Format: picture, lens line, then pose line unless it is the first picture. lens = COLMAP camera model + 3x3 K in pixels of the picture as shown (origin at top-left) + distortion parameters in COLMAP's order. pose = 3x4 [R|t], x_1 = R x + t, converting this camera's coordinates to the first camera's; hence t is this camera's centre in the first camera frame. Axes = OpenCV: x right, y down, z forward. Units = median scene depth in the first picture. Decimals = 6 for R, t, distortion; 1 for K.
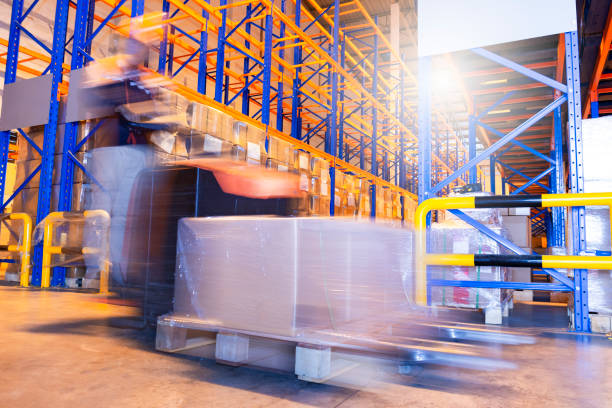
lens RADIAL K [[466.1, 0, 306.0], [0, 466.1, 204.0], [0, 0, 1]] dist [0.004855, 0.000736]
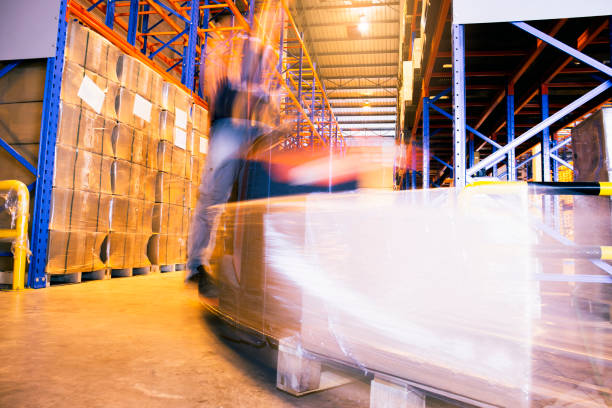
lens RADIAL K [[486.8, 0, 306.0], [0, 486.8, 204.0], [0, 0, 1]] dist [-0.089419, -0.000803]
pose [[0.963438, 0.028097, 0.266453, -0.152132], [-0.037072, 0.998900, 0.028712, 0.008678], [-0.265353, -0.037540, 0.963420, 0.106773]]
